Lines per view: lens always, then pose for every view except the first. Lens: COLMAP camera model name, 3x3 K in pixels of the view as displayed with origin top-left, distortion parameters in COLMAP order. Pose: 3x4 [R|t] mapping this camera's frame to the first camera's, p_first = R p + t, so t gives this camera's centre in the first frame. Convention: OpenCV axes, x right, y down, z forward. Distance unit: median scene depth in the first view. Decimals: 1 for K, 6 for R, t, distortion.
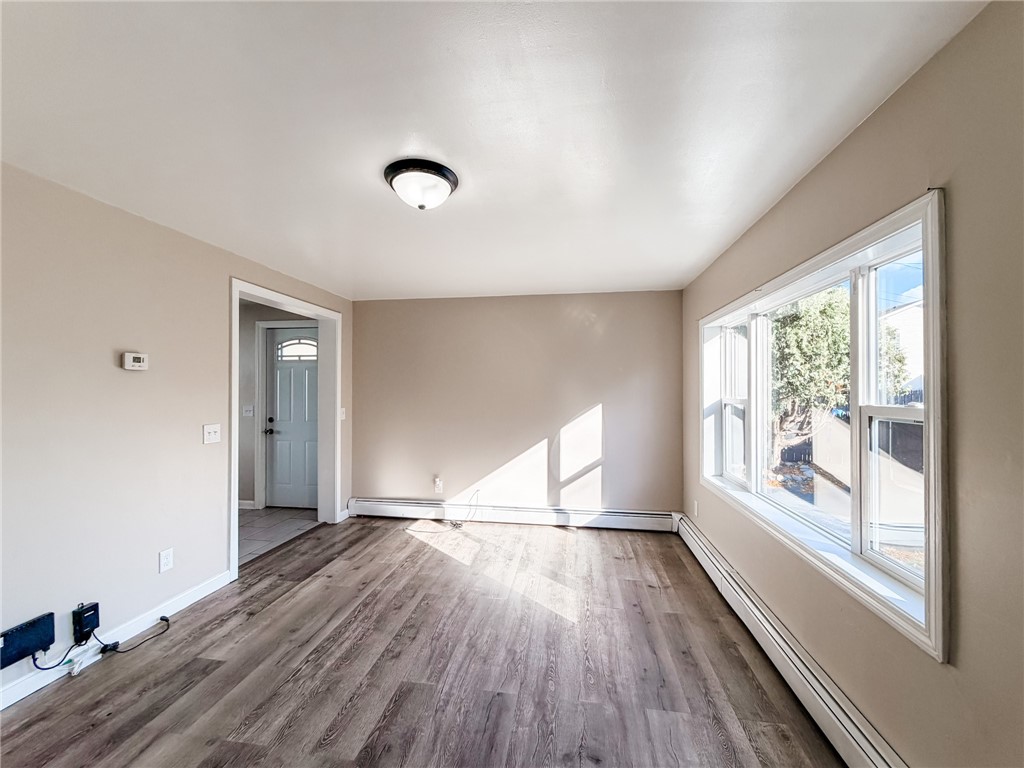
lens RADIAL K [[418.1, 0, 512.0], [0, 418.1, 384.0], [0, 0, 1]] dist [0.001547, 0.000364]
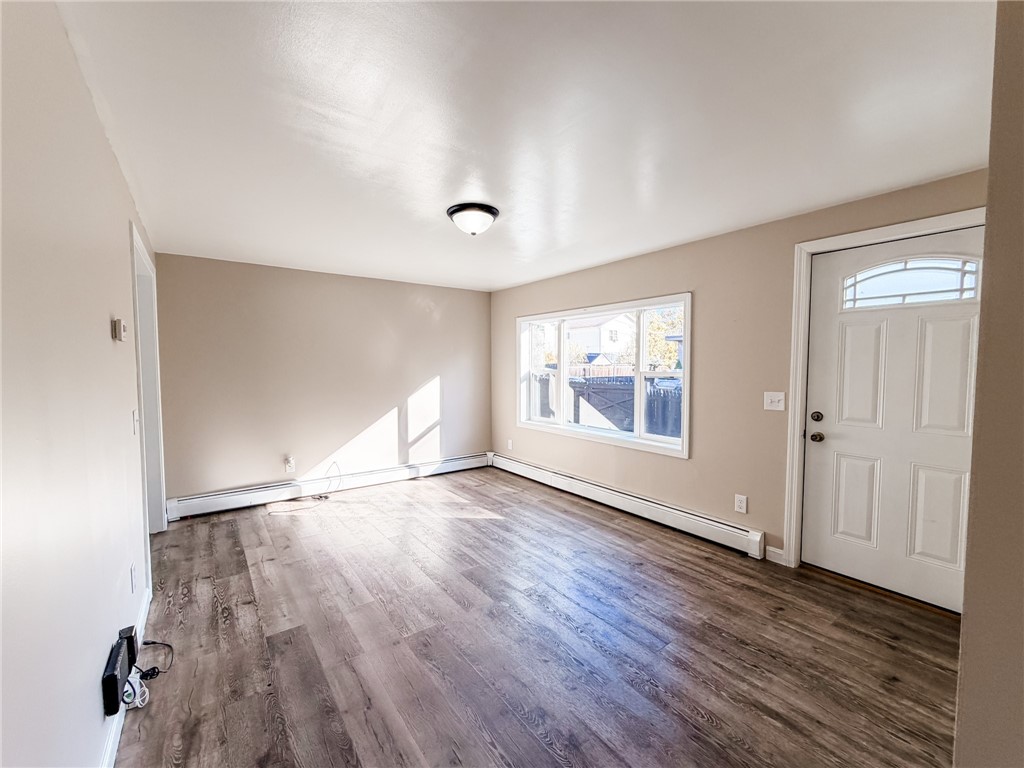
lens RADIAL K [[422.2, 0, 512.0], [0, 422.2, 384.0], [0, 0, 1]] dist [0.001188, 0.000032]
pose [[0.707766, -0.036994, 0.705478, -0.539538], [-0.006007, 0.998277, 0.058374, -0.004176], [-0.706422, -0.045553, 0.706324, -0.048794]]
